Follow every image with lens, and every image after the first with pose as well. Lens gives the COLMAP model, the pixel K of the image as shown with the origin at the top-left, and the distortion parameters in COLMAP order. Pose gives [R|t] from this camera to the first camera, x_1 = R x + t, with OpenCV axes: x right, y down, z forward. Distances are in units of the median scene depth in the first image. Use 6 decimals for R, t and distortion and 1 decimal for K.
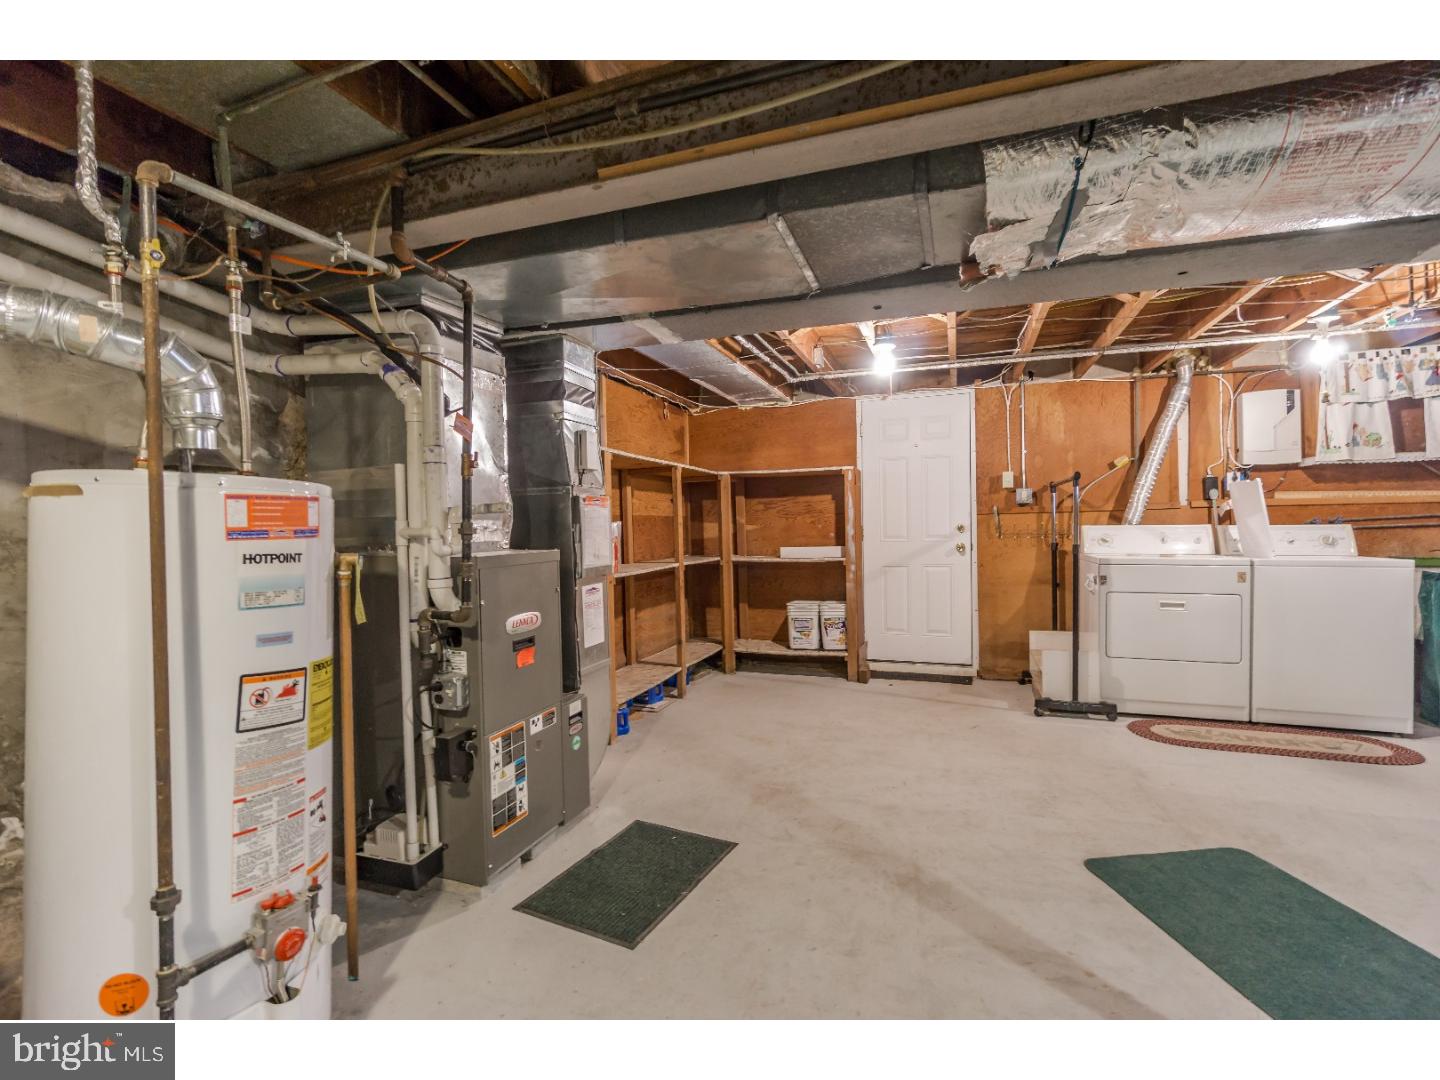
lens RADIAL K [[677.3, 0, 720.0], [0, 677.3, 540.0], [0, 0, 1]] dist [-0.001709, 0.000143]
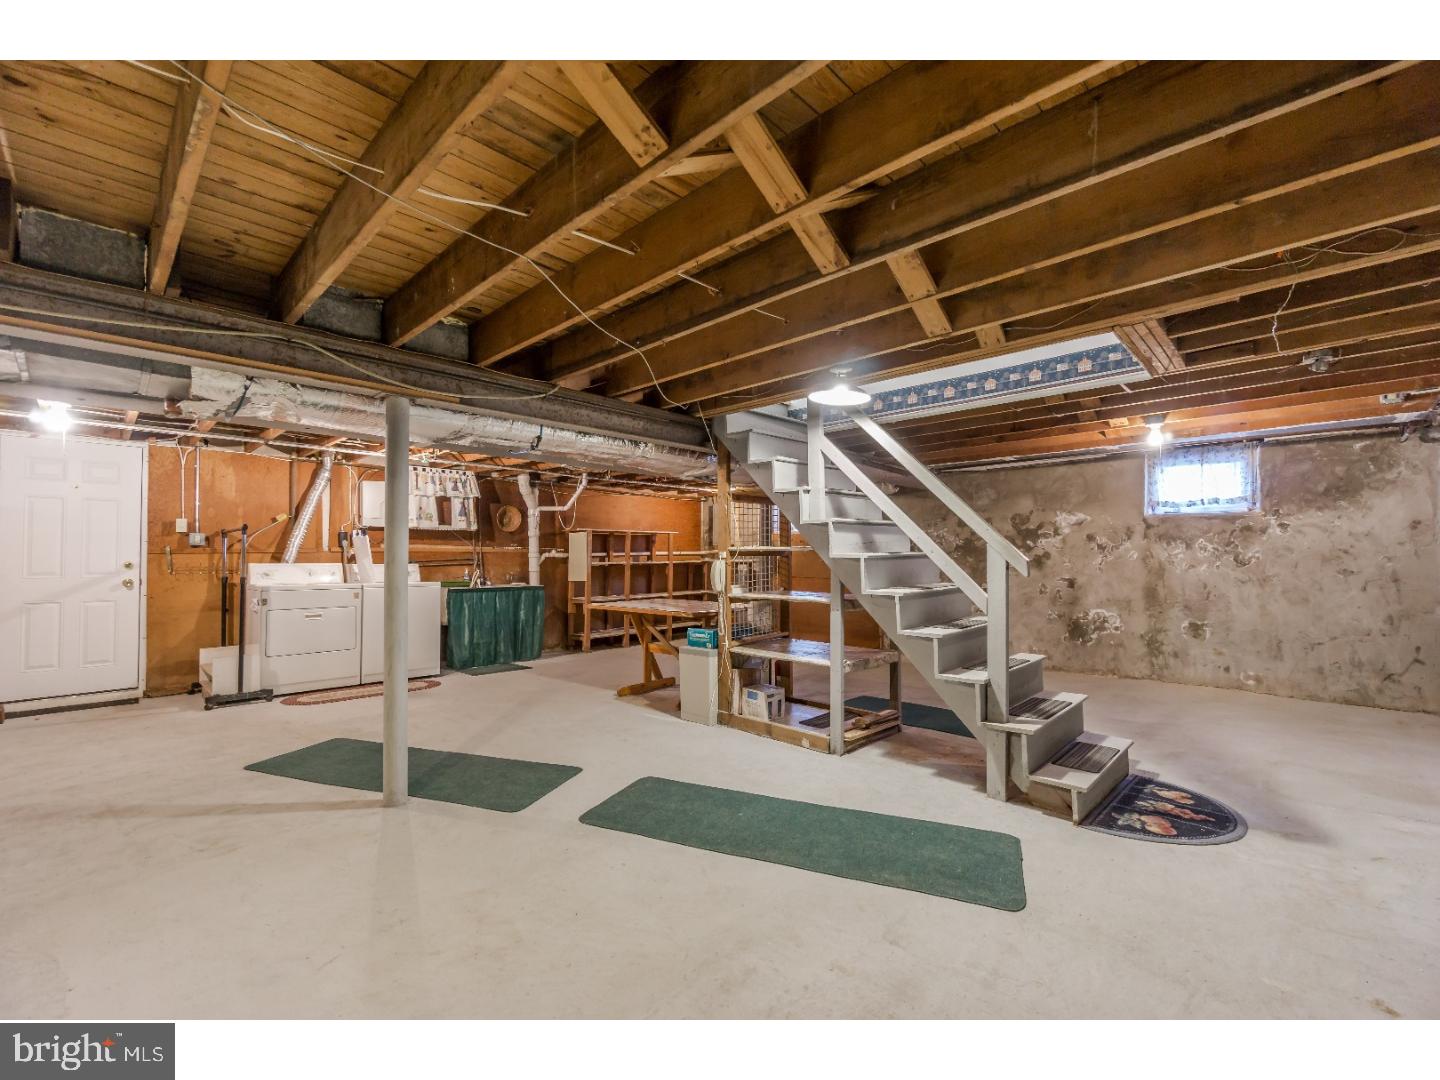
lens RADIAL K [[615.8, 0, 720.0], [0, 615.8, 540.0], [0, 0, 1]] dist [-0.003792, 0.000394]
pose [[0.417706, 0.040415, 0.907683, -0.177120], [0.018791, 0.998412, -0.053103, 0.013962], [-0.908388, 0.039238, 0.416283, -0.346864]]
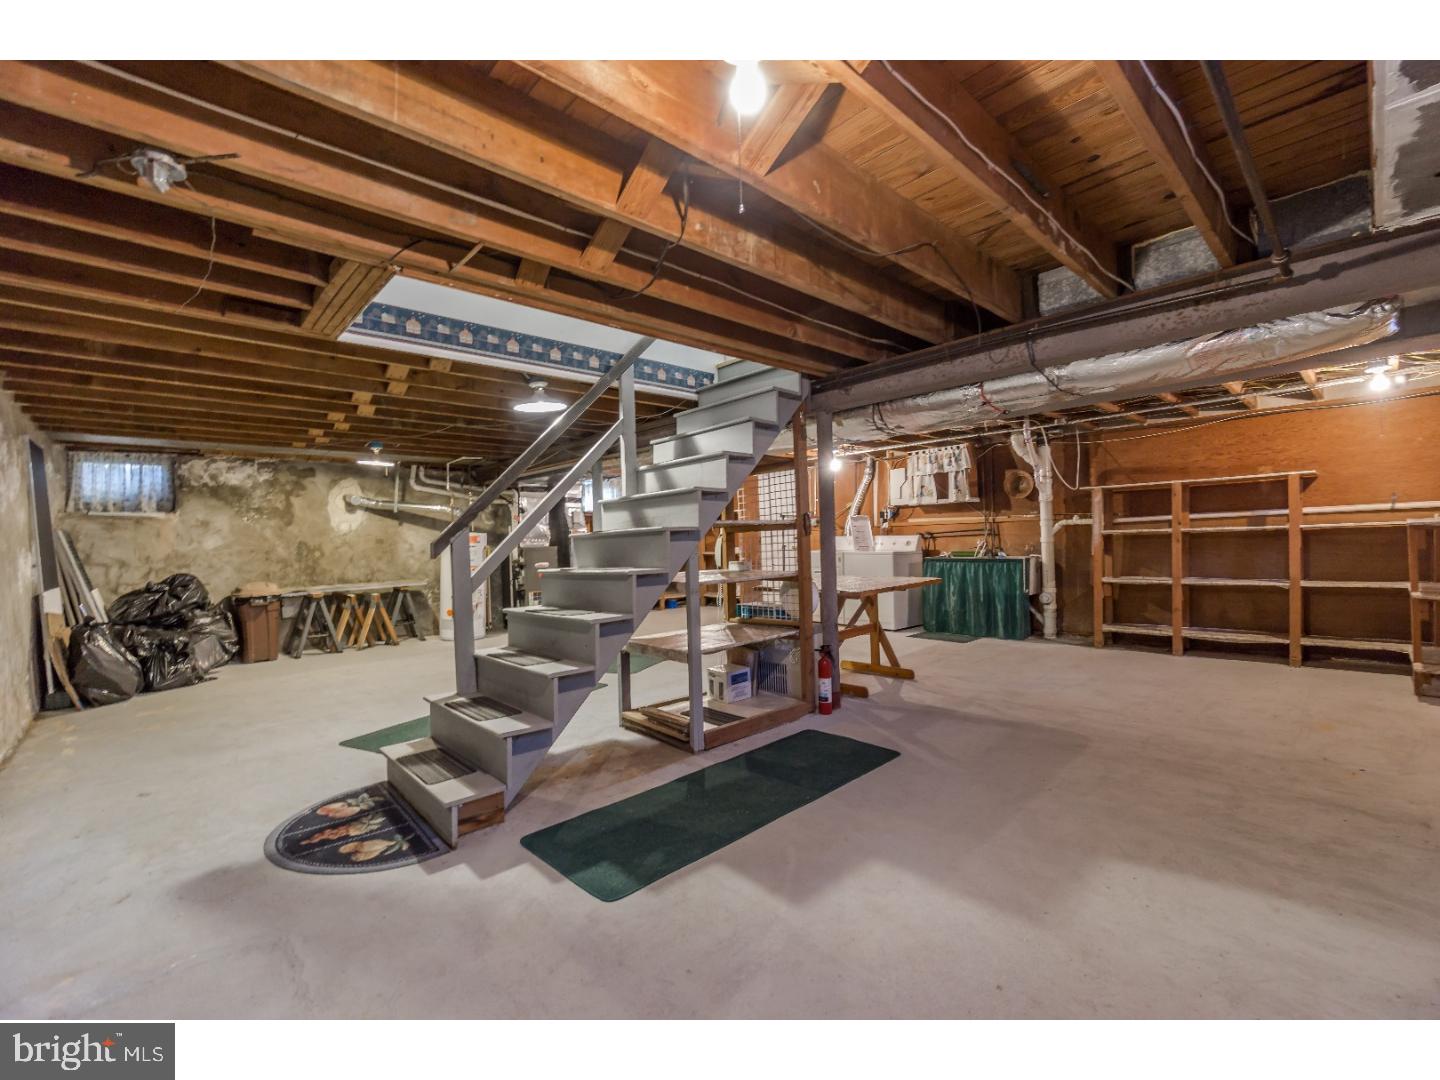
lens RADIAL K [[615.8, 0, 720.0], [0, 615.8, 540.0], [0, 0, 1]] dist [-0.003792, 0.000394]
pose [[0.885683, -0.007513, -0.464229, 1.131480], [0.001625, 0.999913, -0.013082, 0.013472], [0.464287, 0.010832, 0.885619, -0.822394]]
